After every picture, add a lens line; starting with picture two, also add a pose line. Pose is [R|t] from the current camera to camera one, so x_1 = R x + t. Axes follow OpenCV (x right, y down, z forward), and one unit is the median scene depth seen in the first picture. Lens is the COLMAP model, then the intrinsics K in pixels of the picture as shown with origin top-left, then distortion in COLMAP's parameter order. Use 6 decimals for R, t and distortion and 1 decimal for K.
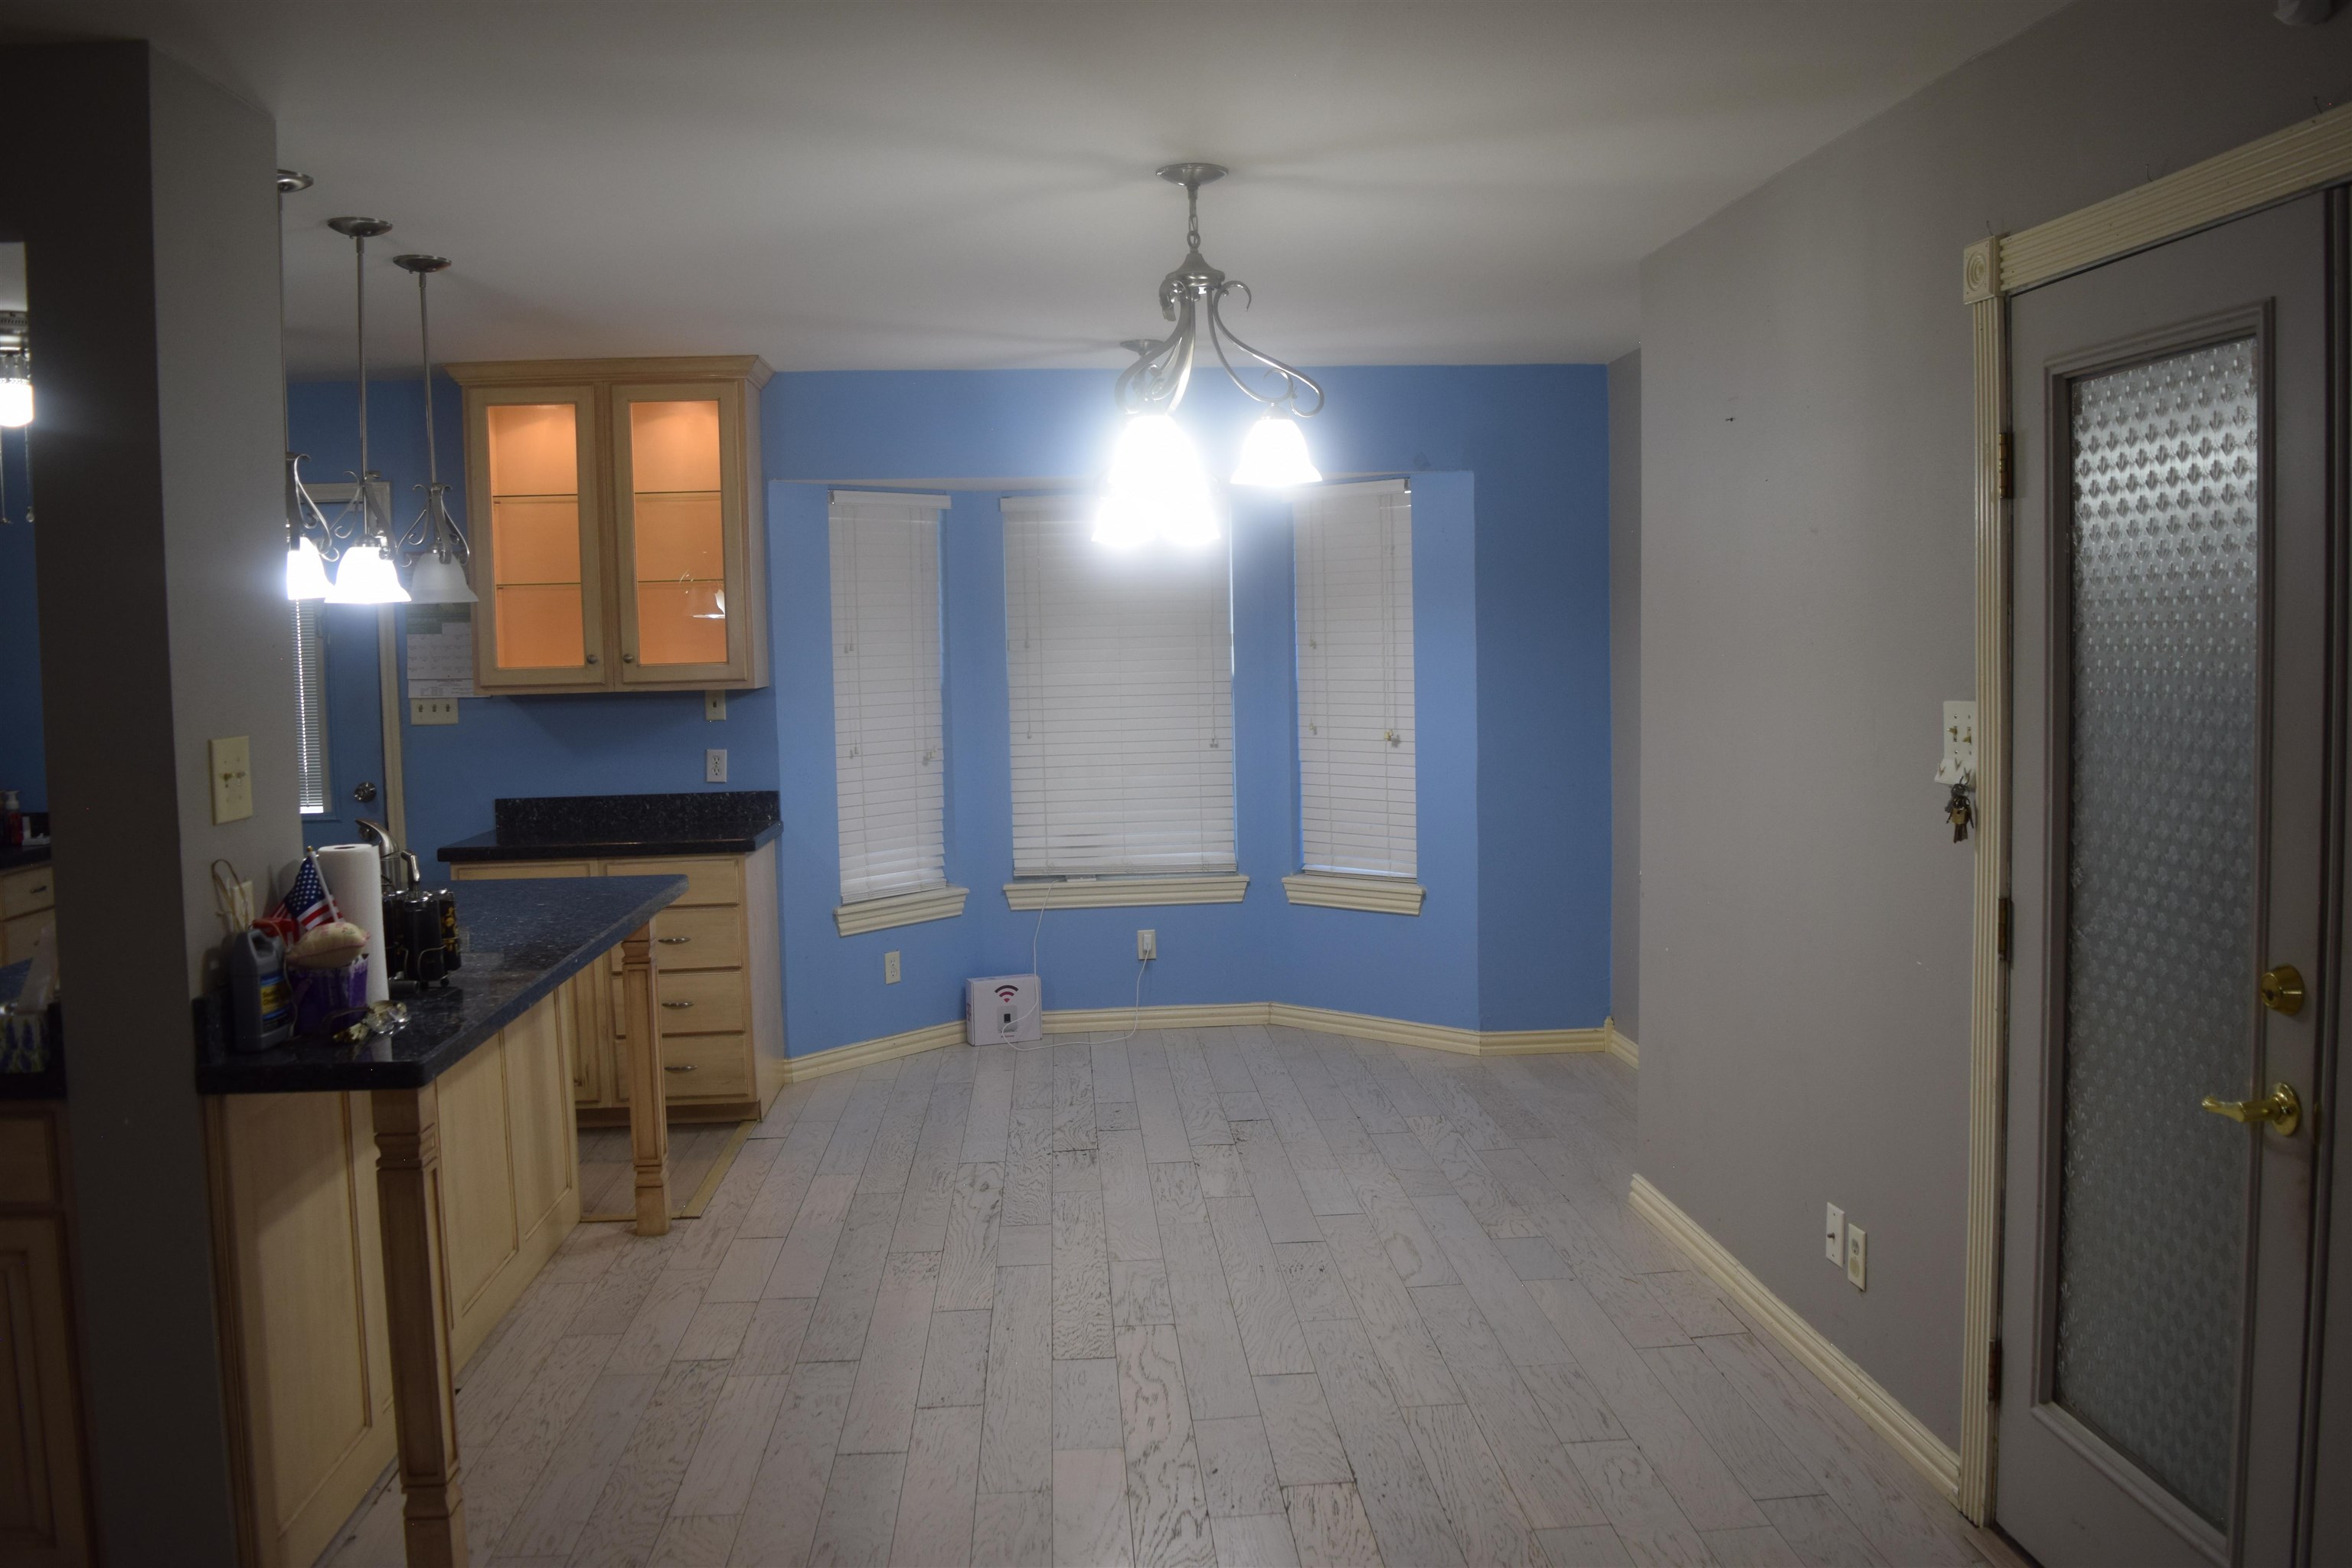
lens RADIAL K [[1848.0, 0, 1198.4], [0, 1848.0, 781.8], [0, 0, 1]] dist [-0.099331, 0.023011]
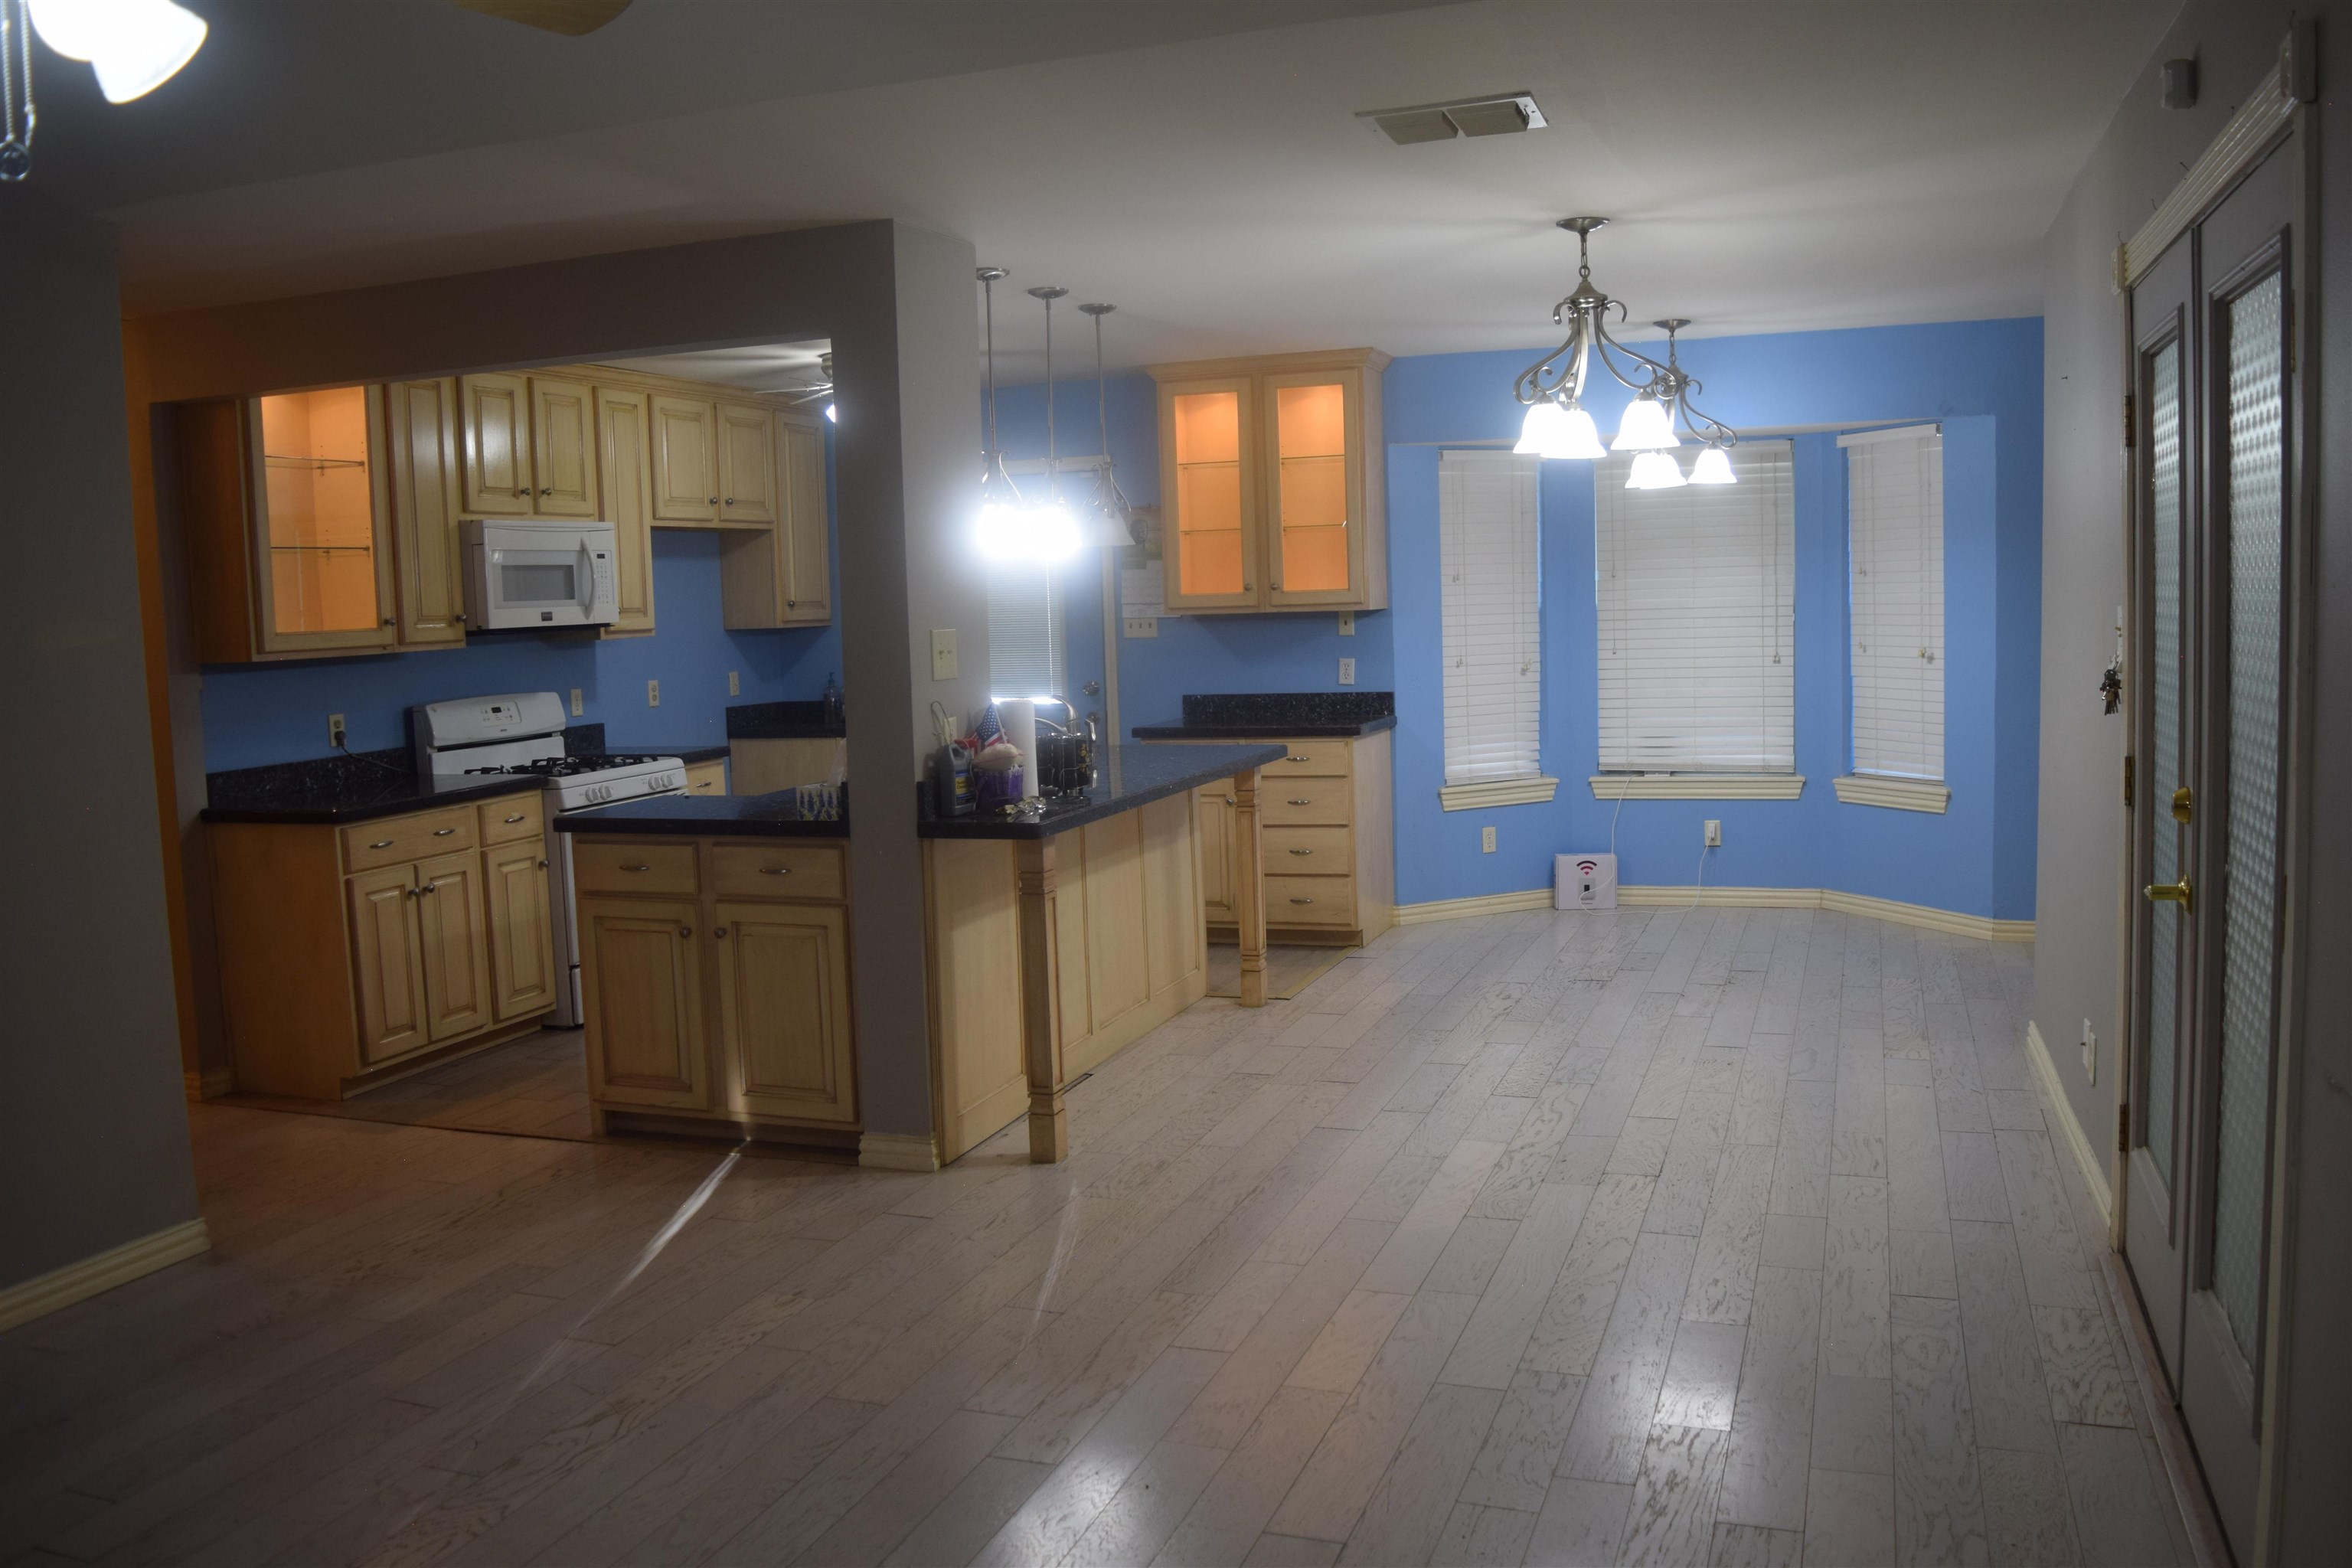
lens RADIAL K [[1848.0, 0, 1195.2], [0, 1848.0, 784.2], [0, 0, 1]] dist [-0.099331, 0.023011]
pose [[0.910379, 0.033531, -0.412415, 0.181995], [-0.019192, 0.999060, 0.038862, 0.022986], [0.413330, -0.027464, 0.910167, -0.219514]]
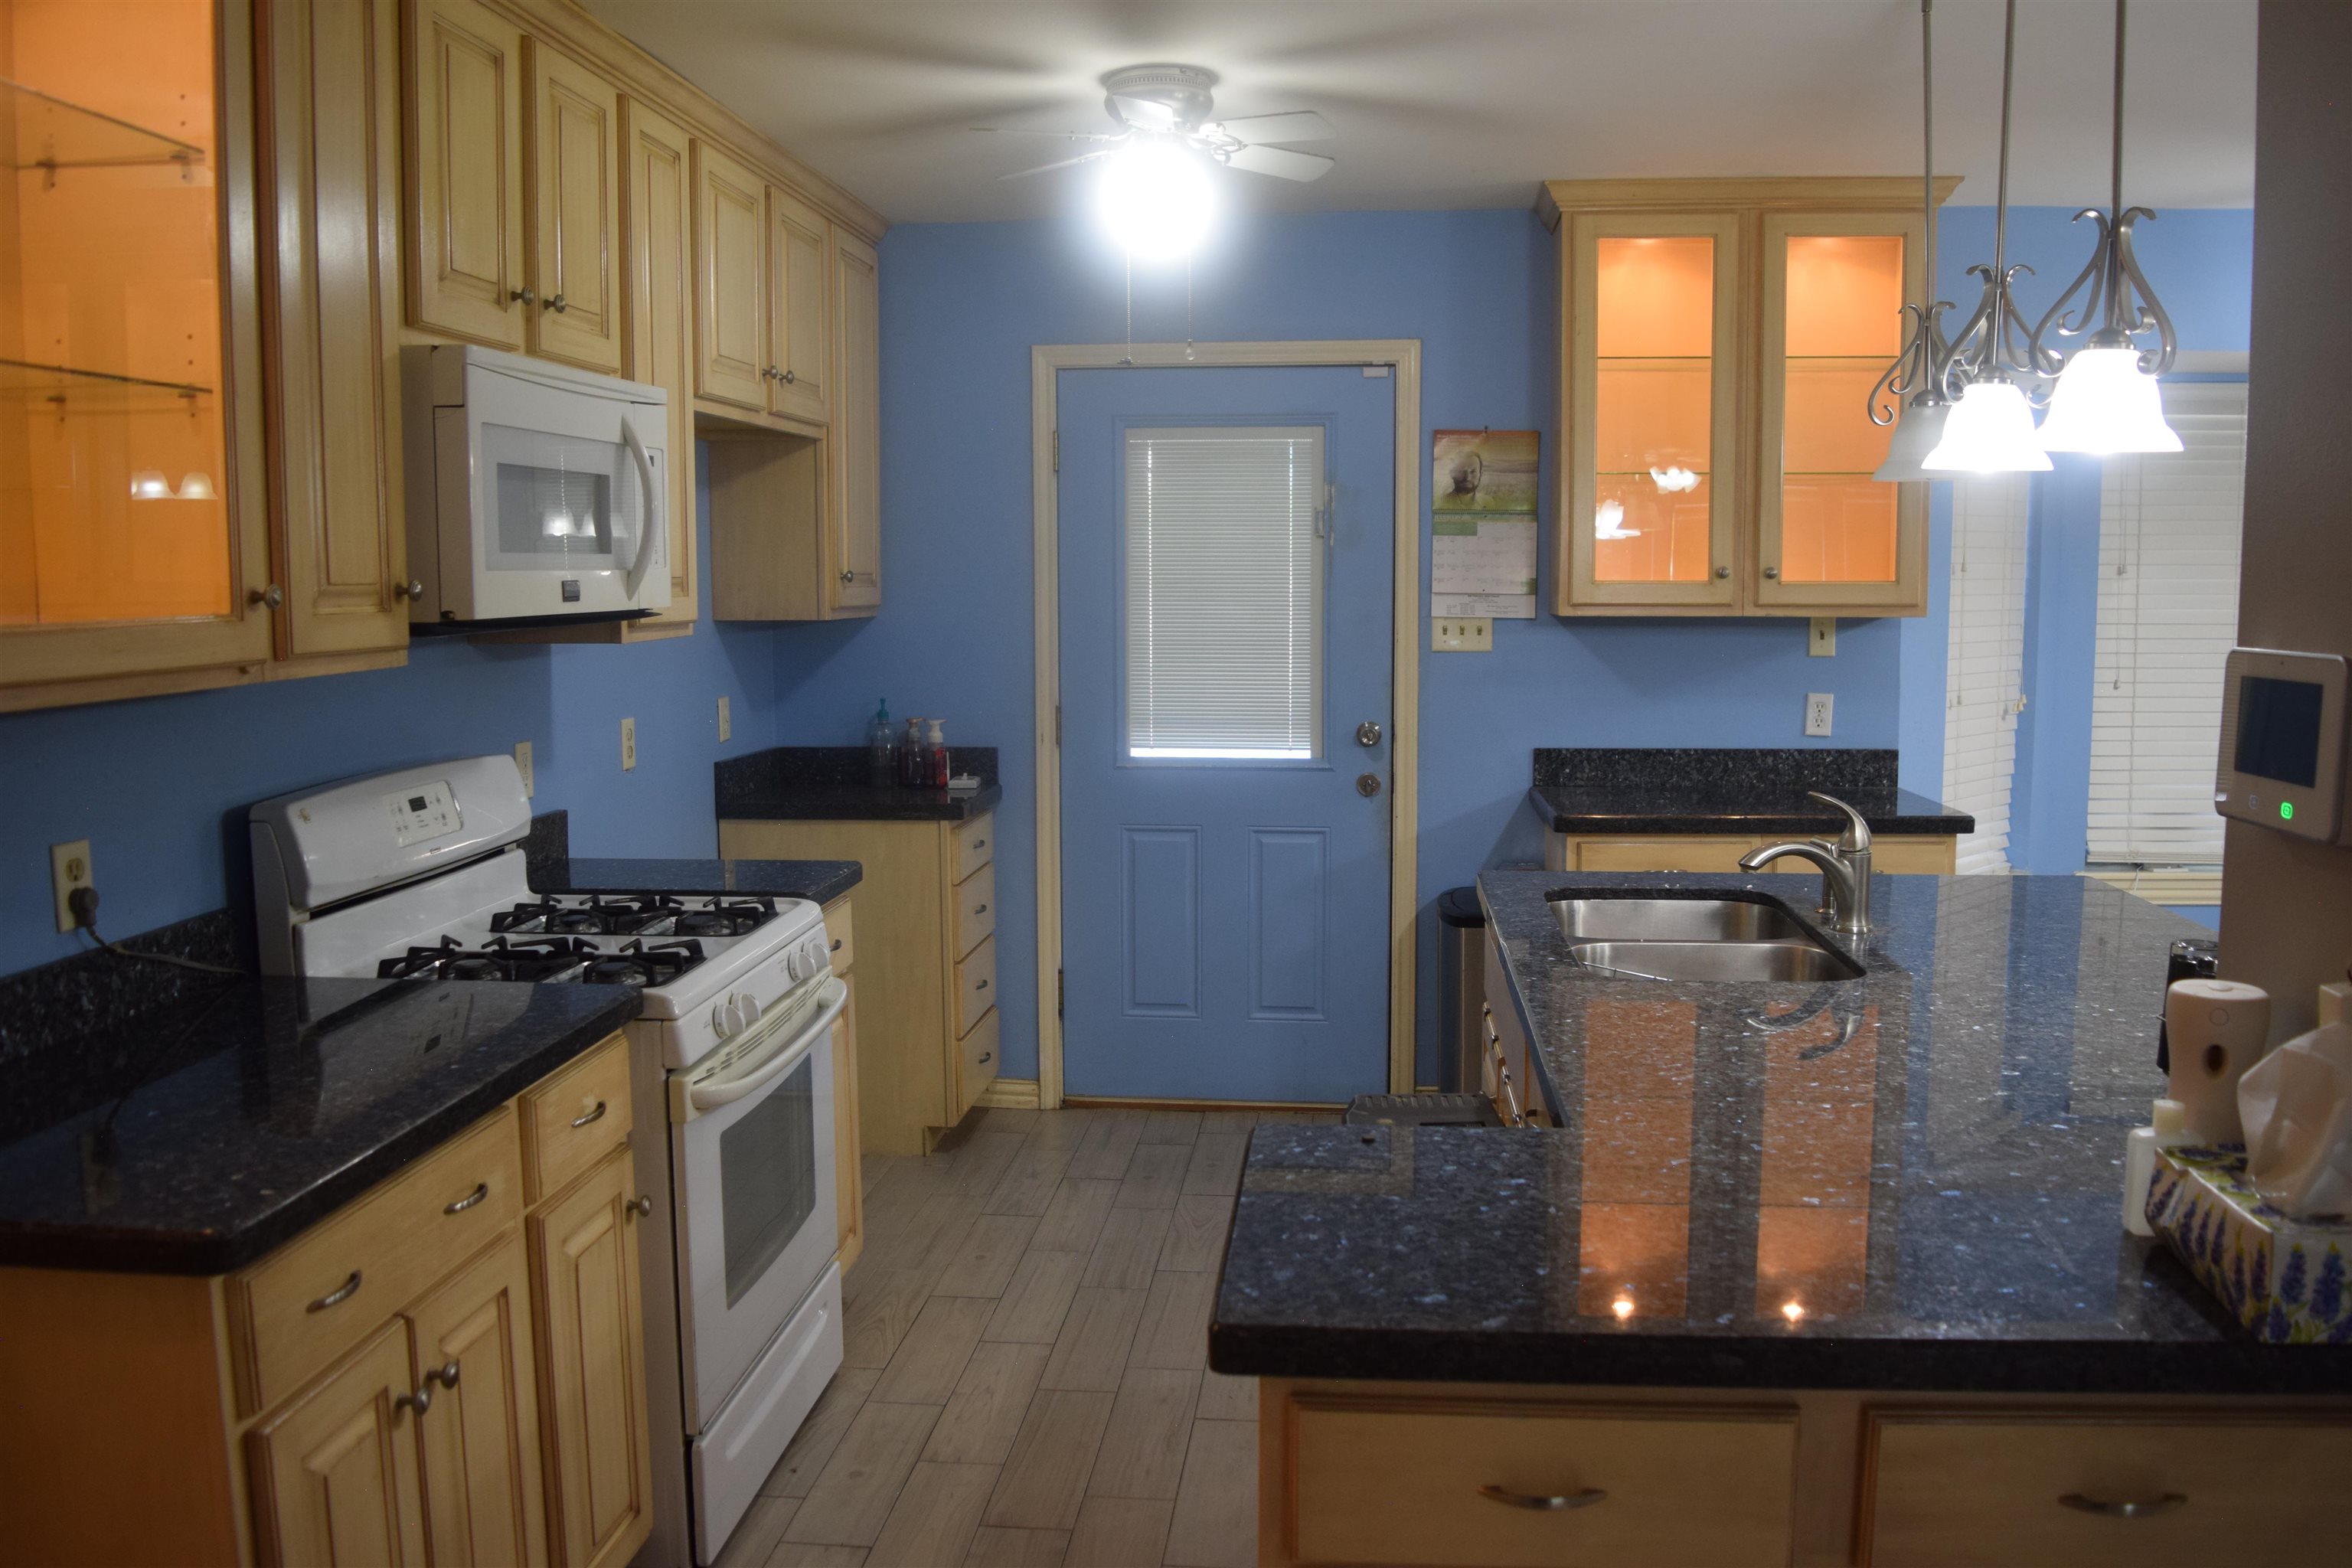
lens RADIAL K [[1848.0, 0, 1199.0], [0, 1848.0, 780.9], [0, 0, 1]] dist [-0.099331, 0.023011]
pose [[0.984134, 0.035643, -0.173809, -0.410101], [-0.029404, 0.998832, 0.038339, -0.002865], [0.174972, -0.032620, 0.984033, 0.202534]]
